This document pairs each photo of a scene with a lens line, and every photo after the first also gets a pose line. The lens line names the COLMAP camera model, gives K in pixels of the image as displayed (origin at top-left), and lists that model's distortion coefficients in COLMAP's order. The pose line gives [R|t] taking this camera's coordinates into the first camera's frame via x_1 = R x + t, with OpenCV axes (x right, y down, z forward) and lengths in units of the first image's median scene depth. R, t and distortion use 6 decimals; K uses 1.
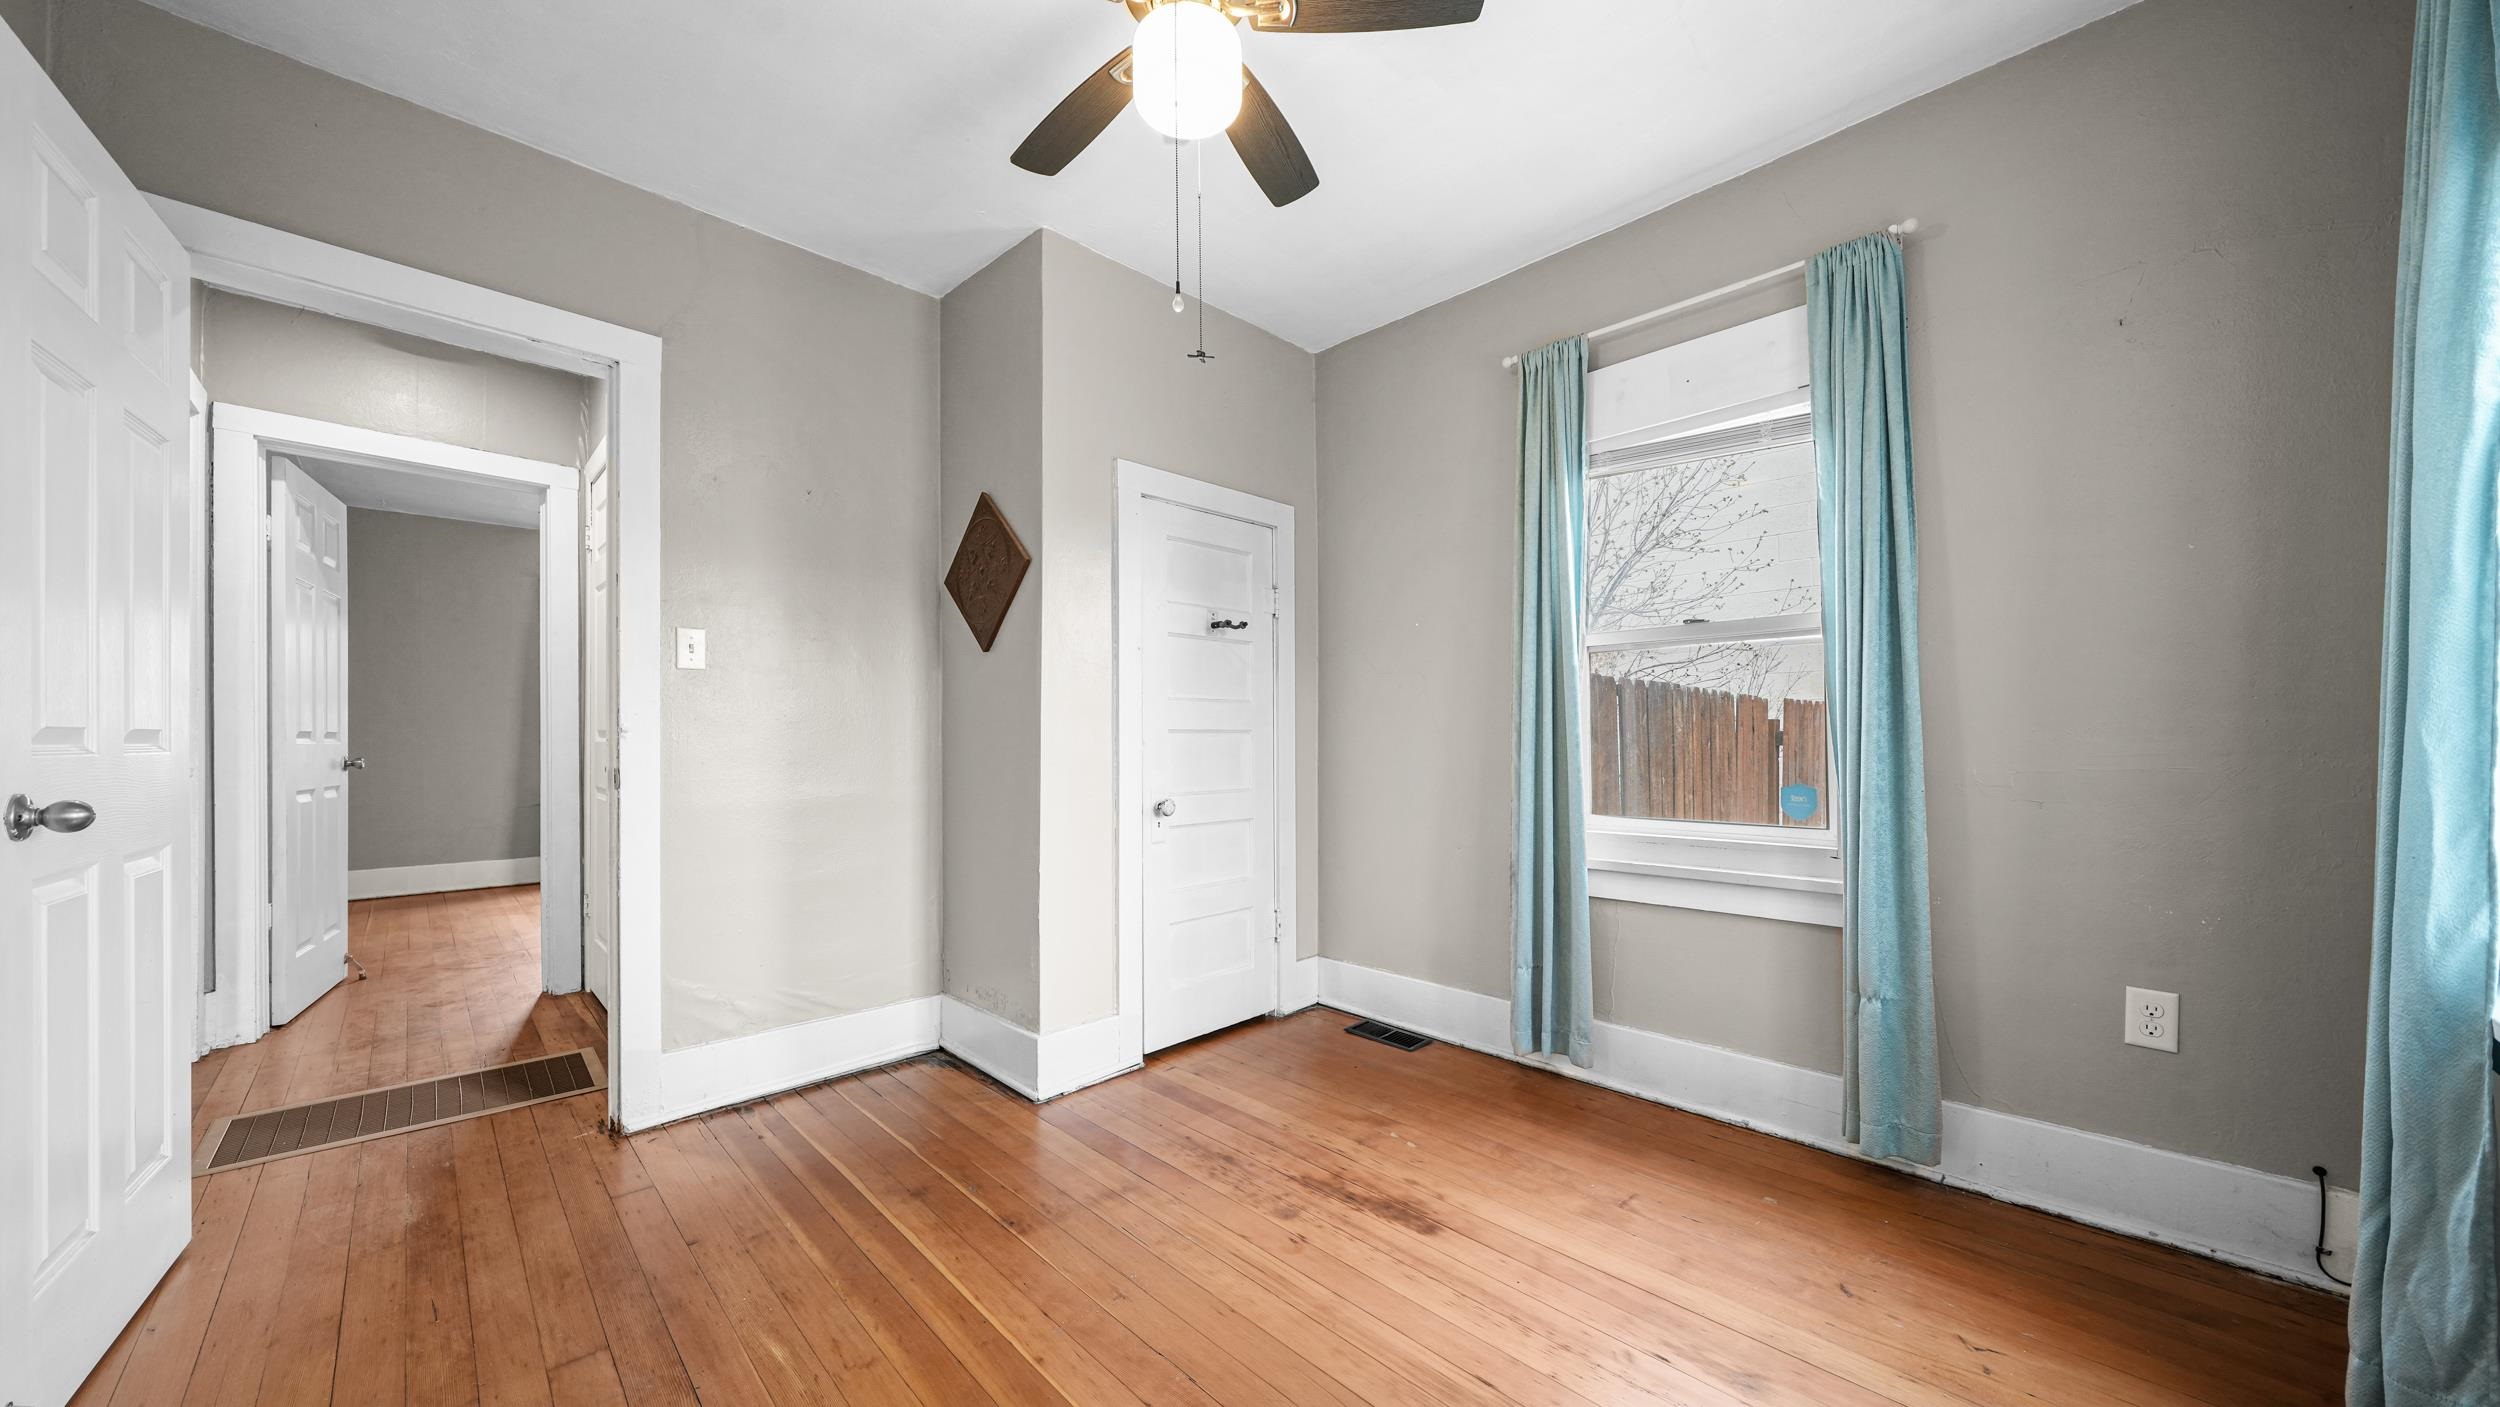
lens RADIAL K [[862.0, 0, 1246.4], [0, 862.0, 758.7], [0, 0, 1]] dist [-0.000917, -0.000044]
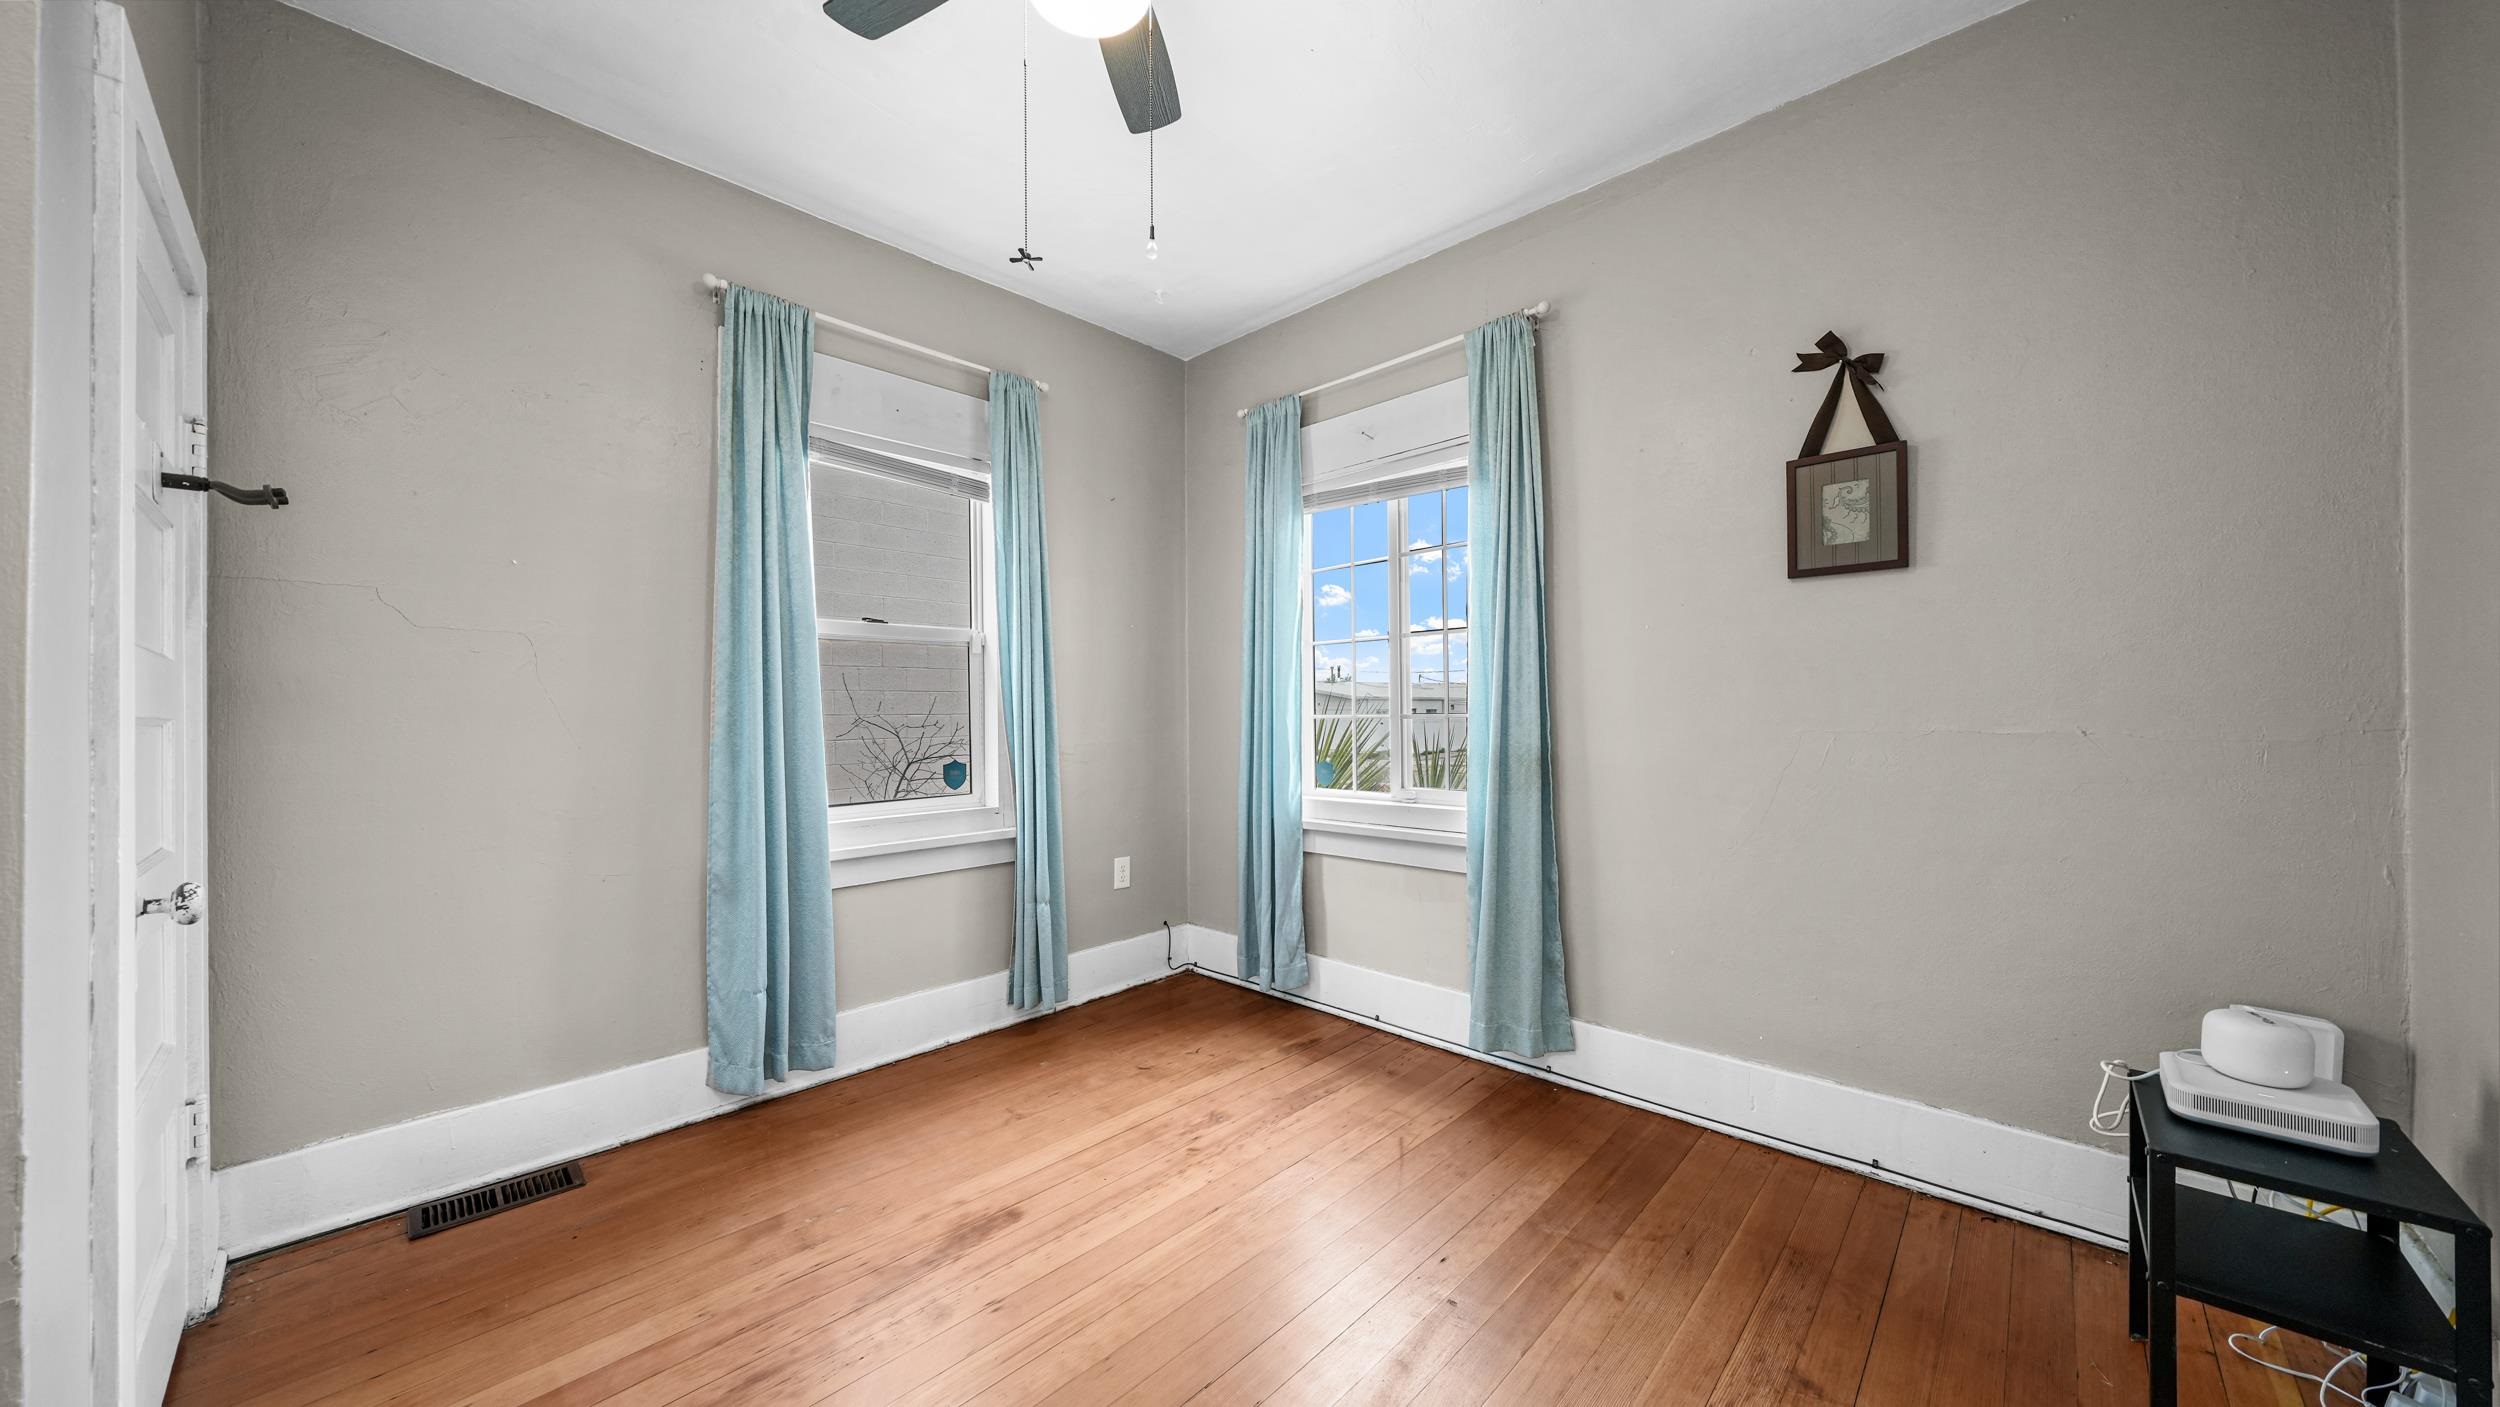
lens RADIAL K [[849.7, 0, 1252.4], [0, 849.7, 739.6], [0, 0, 1]] dist [-0.007307, 0.000482]
pose [[-0.044139, -0.021655, 0.998791, -0.652351], [0.035330, 0.999106, 0.023223, -0.018087], [-0.998400, 0.036312, -0.043335, 0.626346]]
